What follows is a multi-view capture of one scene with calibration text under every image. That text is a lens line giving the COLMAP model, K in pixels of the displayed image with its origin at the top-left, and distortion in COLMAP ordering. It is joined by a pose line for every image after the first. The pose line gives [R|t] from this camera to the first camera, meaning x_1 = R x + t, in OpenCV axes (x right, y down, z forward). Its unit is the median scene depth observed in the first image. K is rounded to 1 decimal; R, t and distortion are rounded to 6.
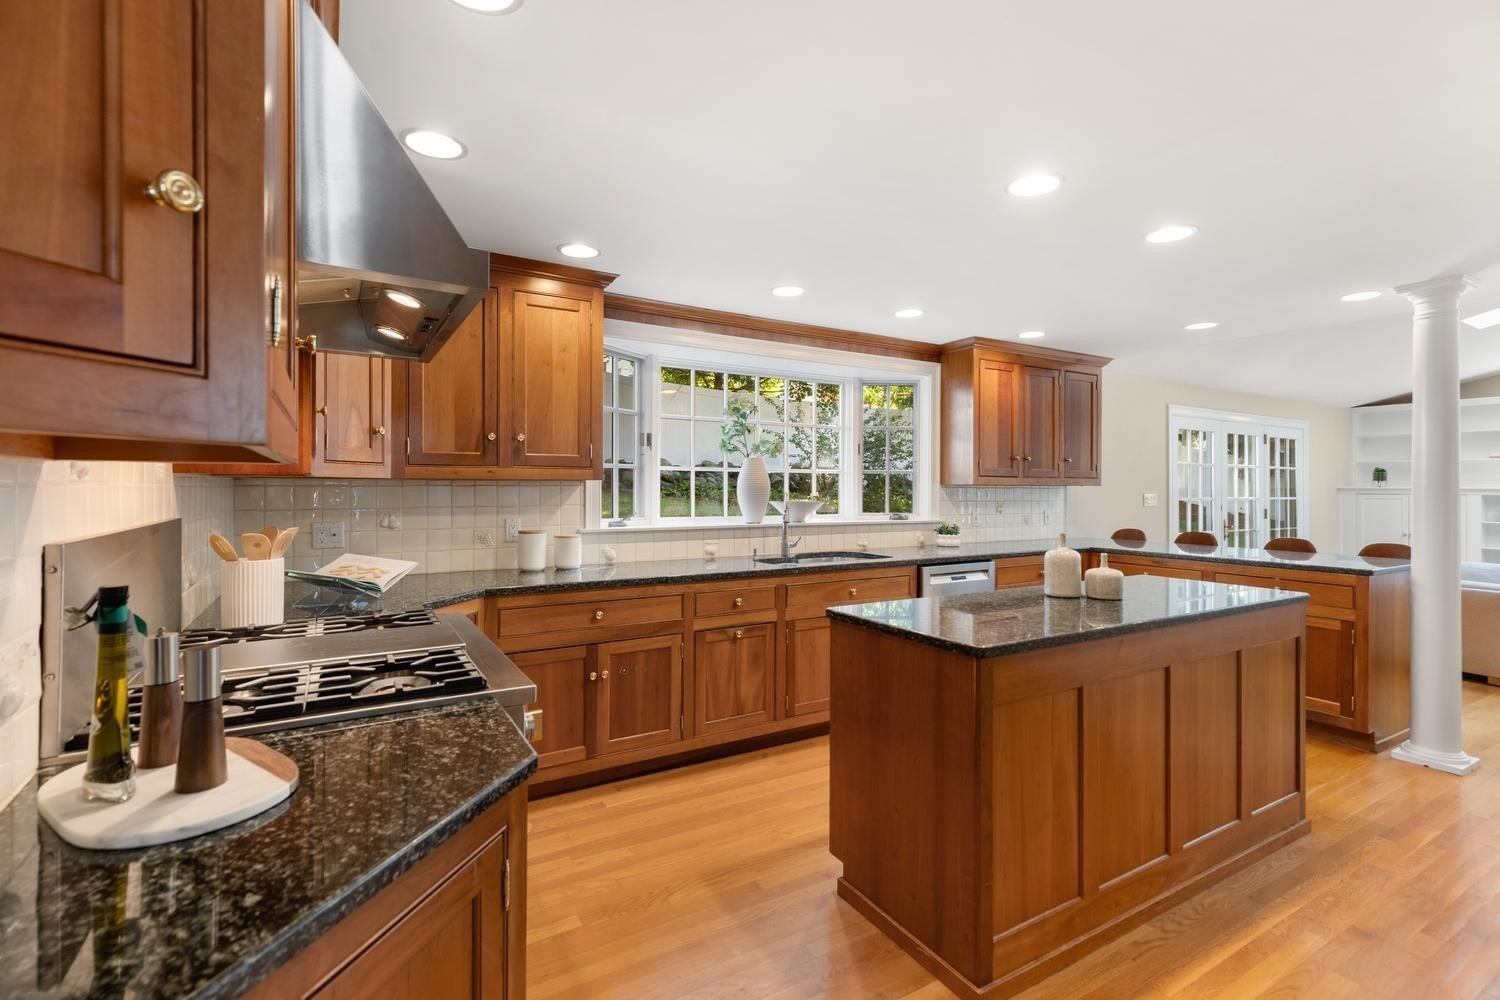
lens RADIAL K [[681.5, 0, 752.2], [0, 681.5, 487.0], [0, 0, 1]] dist [0.011262, -0.003065]
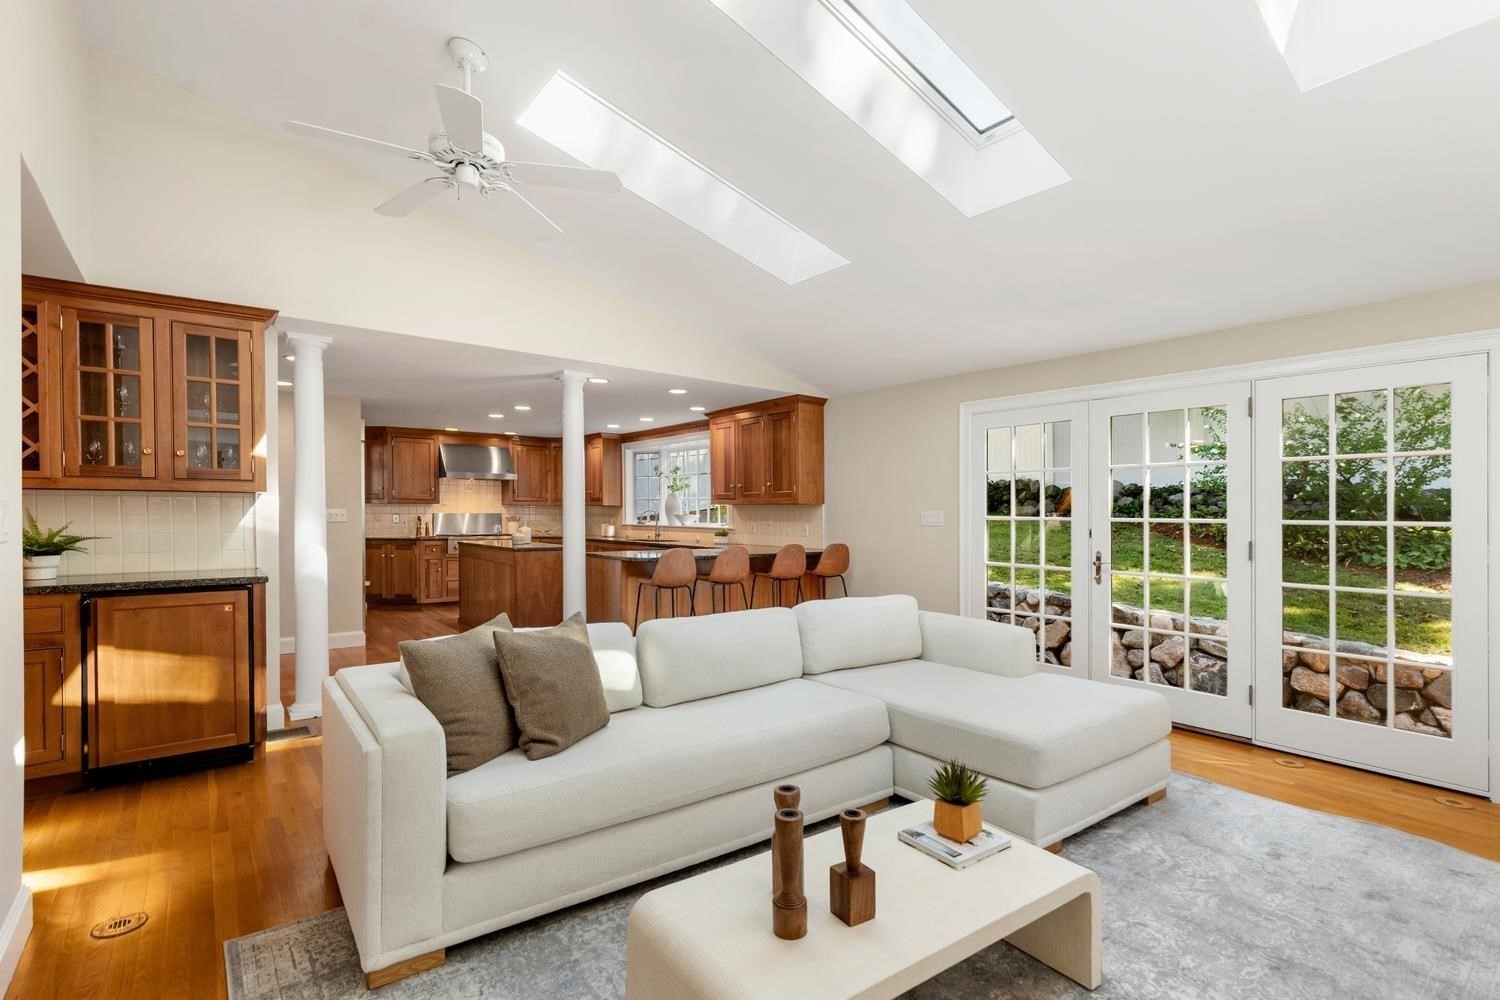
lens RADIAL K [[681.5, 0, 738.4], [0, 681.5, 522.0], [0, 0, 1]] dist [0.011262, -0.003065]
pose [[0.125625, 0.008175, -0.992044, 2.151052], [-0.004189, 0.999962, 0.007710, 0.028398], [0.992069, 0.003187, 0.125654, 0.974042]]
